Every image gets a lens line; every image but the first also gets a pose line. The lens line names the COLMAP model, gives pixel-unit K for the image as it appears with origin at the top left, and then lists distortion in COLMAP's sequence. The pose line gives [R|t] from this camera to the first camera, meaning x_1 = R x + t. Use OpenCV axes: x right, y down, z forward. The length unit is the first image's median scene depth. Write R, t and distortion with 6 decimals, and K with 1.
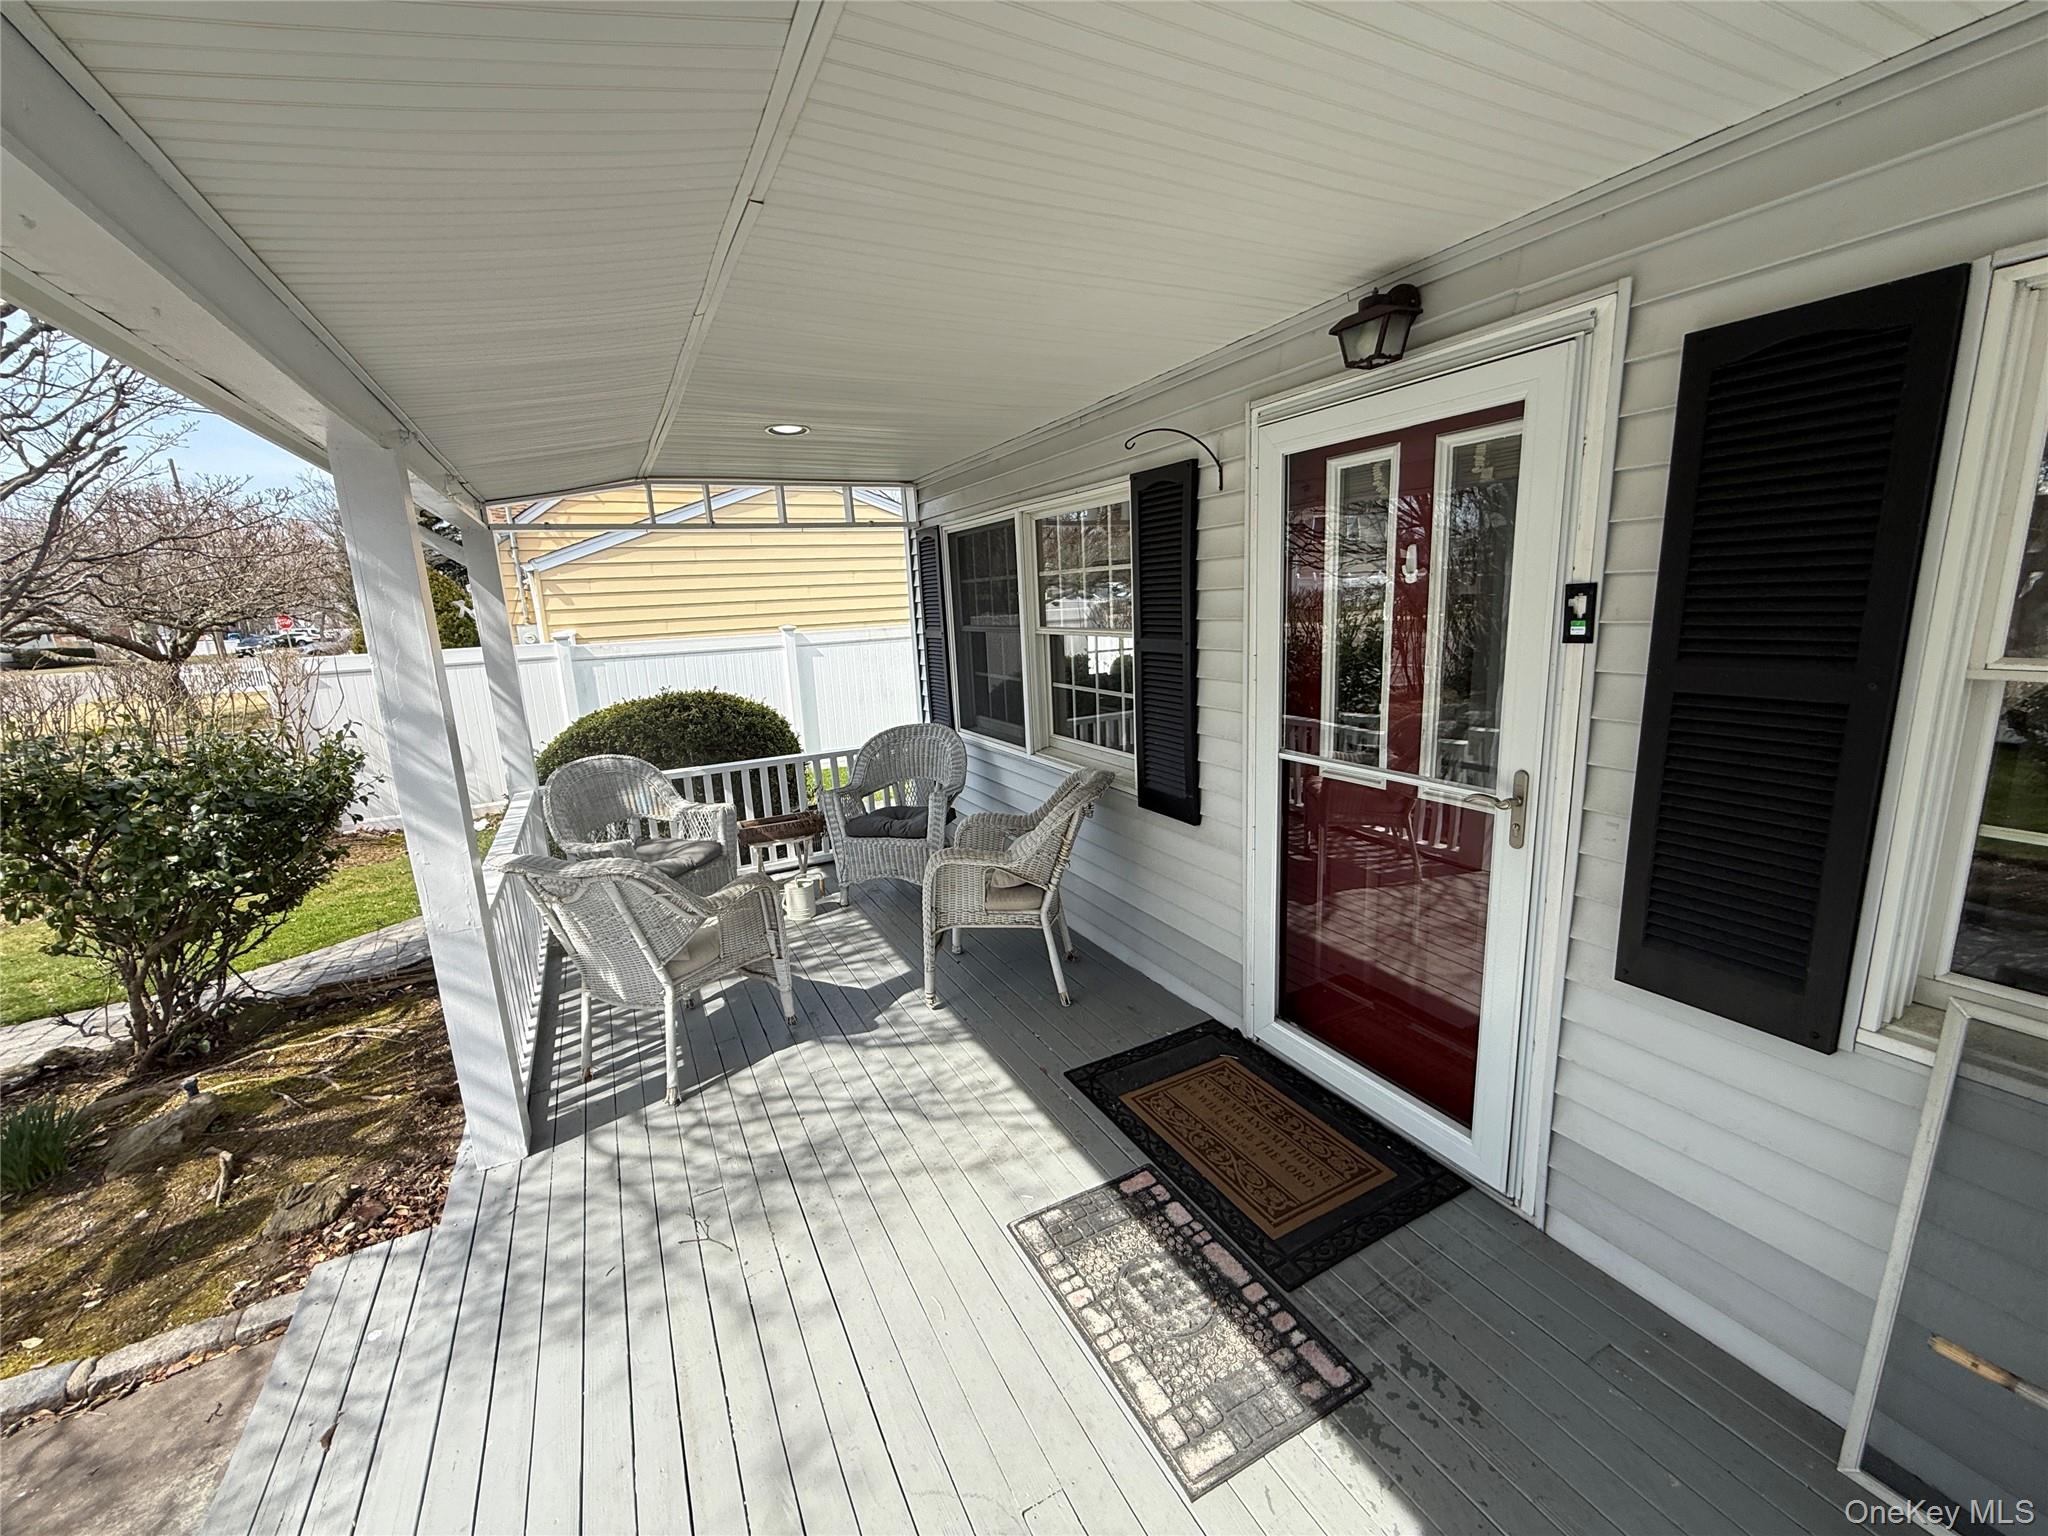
lens RADIAL K [[820.6, 0, 1025.2], [0, 820.6, 761.0], [0, 0, 1]] dist [-0.001233, 0.000026]
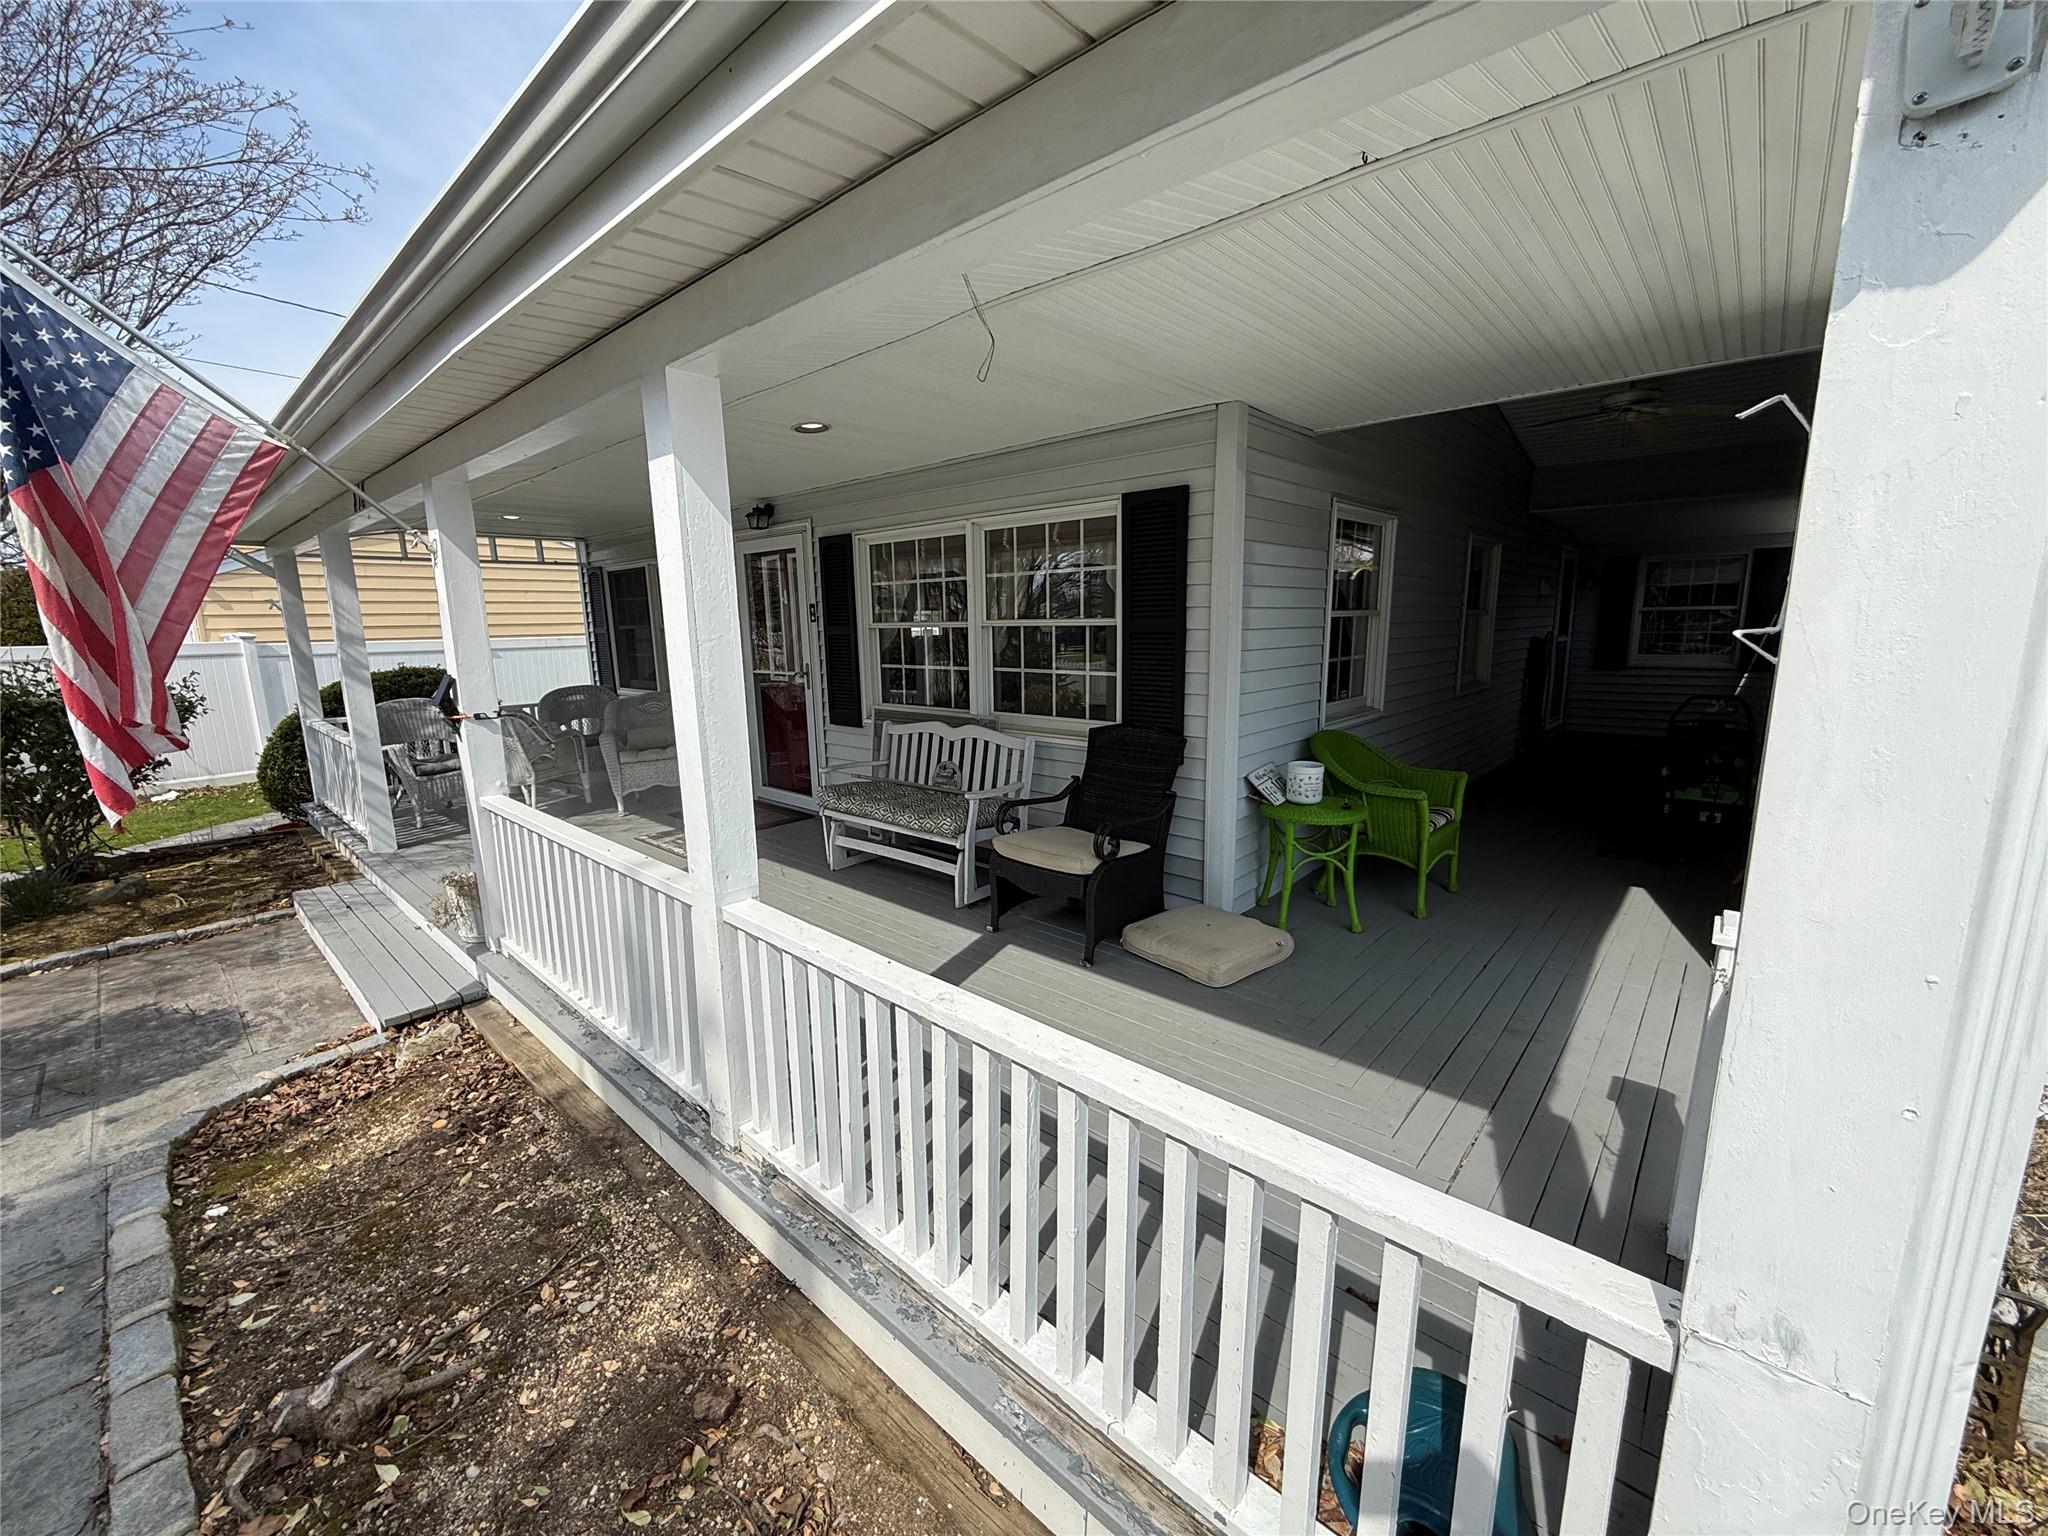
lens RADIAL K [[820.6, 0, 1017.1], [0, 820.6, 766.3], [0, 0, 1]] dist [-0.001233, 0.000026]
pose [[0.938803, -0.027185, 0.343380, 0.103465], [0.039569, 0.998793, -0.029109, 0.200398], [-0.342174, 0.040914, 0.938745, -0.836238]]
